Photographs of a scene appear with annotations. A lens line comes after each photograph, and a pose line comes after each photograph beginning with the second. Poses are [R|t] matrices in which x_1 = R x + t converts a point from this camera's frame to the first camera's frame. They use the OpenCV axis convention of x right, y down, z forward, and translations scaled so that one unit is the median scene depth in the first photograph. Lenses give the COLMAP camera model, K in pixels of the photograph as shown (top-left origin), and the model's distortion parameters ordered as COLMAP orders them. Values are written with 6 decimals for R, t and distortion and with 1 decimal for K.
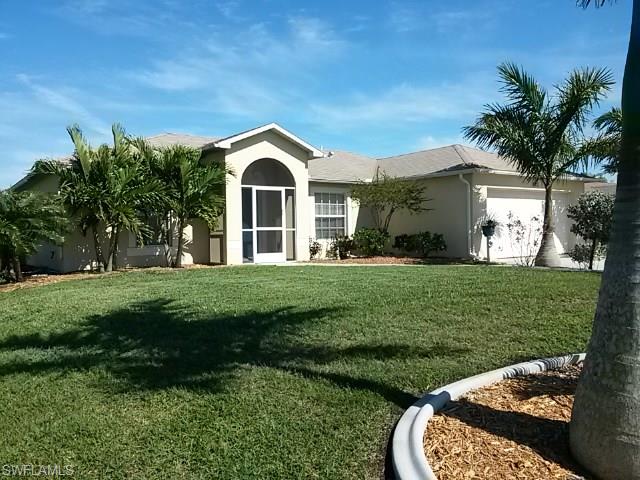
lens RADIAL K [[520.7, 0, 320.0], [0, 520.7, 240.0], [0, 0, 1]] dist [0.007201, 0.001671]
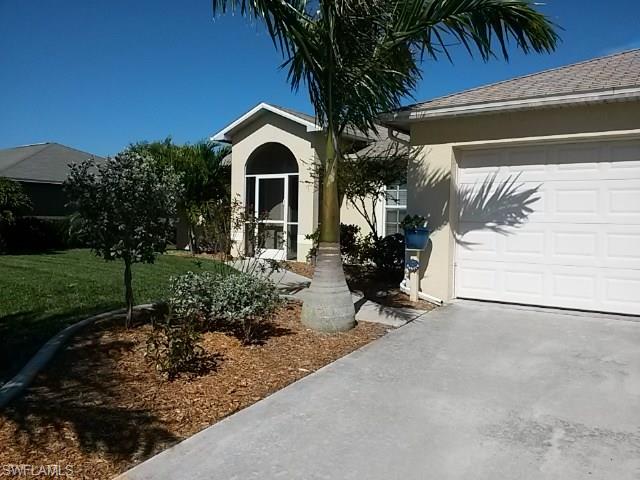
lens RADIAL K [[520.7, 0, 320.0], [0, 520.7, 240.0], [0, 0, 1]] dist [0.007201, 0.001671]
pose [[0.362802, 0.057046, -0.930118, 0.769766], [-0.037575, 0.998208, 0.046566, -0.035261], [0.931108, 0.018055, 0.364296, 0.757162]]
